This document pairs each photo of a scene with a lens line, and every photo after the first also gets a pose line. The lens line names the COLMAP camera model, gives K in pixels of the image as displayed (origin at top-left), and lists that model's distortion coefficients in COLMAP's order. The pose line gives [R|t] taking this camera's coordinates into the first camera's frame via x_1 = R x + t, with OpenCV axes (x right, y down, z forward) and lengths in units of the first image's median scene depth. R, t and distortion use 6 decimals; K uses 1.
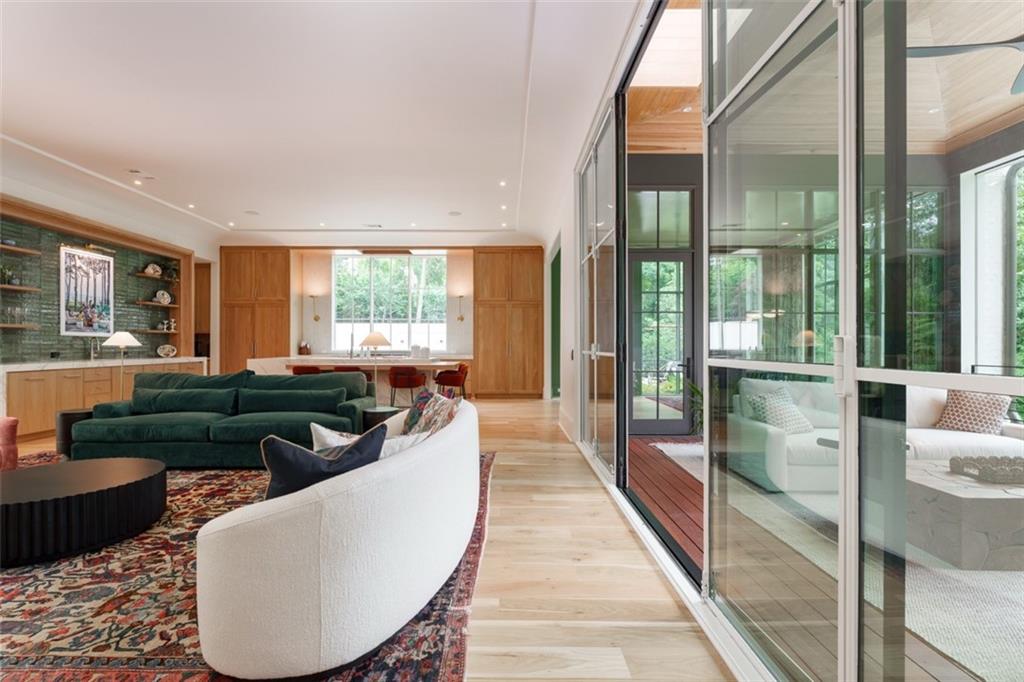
lens RADIAL K [[470.1, 0, 505.5], [0, 470.1, 348.8], [0, 0, 1]] dist [0.000612, 0.000037]
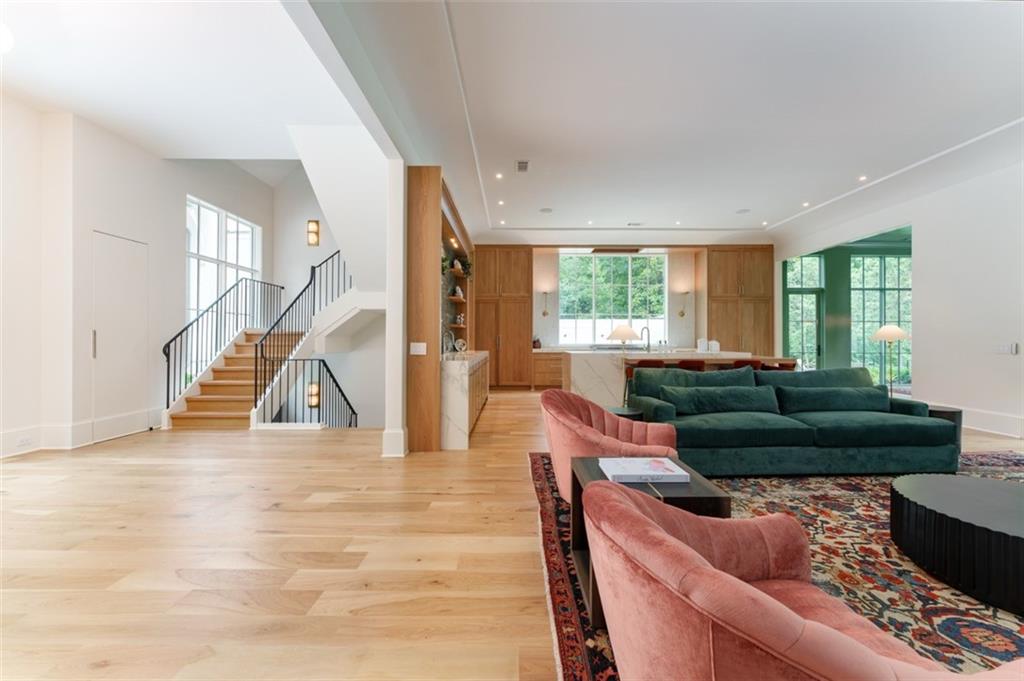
lens RADIAL K [[409.9, 0, 515.6], [0, 409.9, 339.0], [0, 0, 1]] dist [-0.001371, -0.000645]
pose [[0.999973, -0.001975, 0.007062, -0.504991], [0.002038, 0.999958, -0.008947, -0.000625], [-0.007044, 0.008962, 0.999935, 0.091630]]
